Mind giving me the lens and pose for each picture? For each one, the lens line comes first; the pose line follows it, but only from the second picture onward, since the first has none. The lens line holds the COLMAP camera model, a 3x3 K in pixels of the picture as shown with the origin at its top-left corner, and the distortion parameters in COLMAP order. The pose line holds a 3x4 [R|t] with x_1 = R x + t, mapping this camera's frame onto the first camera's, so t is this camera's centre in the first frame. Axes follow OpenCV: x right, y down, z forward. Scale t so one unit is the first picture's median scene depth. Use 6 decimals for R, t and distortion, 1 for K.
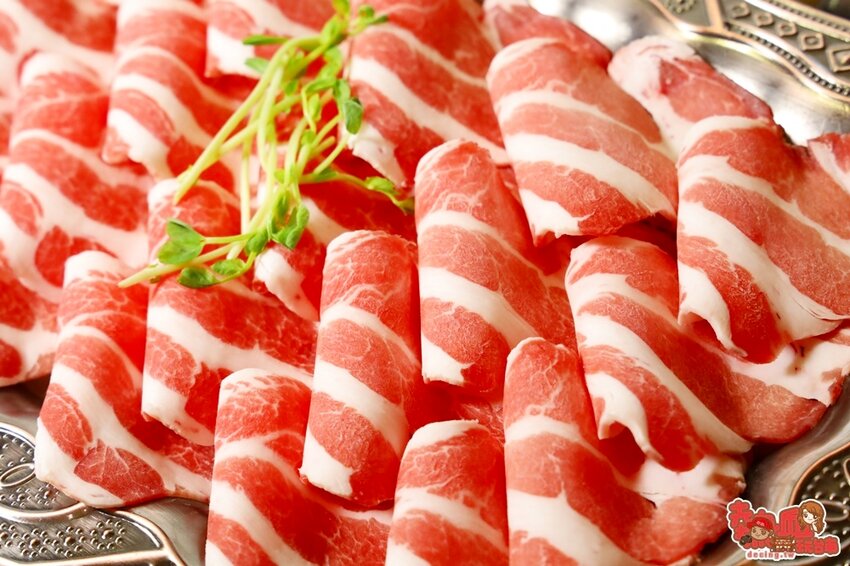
lens RADIAL K [[2185.8, 0, 425.0], [0, 2185.8, 283.0], [0, 0, 1]] dist [-0.056129, -0.376434]
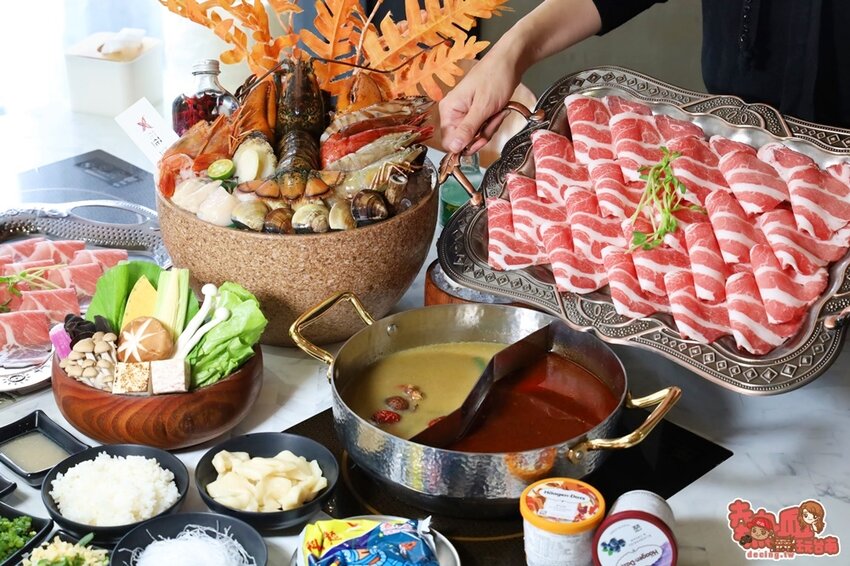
lens RADIAL K [[1368.7, 0, 425.0], [0, 1368.7, 283.0], [0, 0, 1]] dist [-0.018058, 0.065321]
pose [[0.973609, -0.195235, -0.118193, -0.198630], [0.198521, 0.979956, 0.016590, -0.050757], [0.112585, -0.039616, 0.992852, -1.094267]]
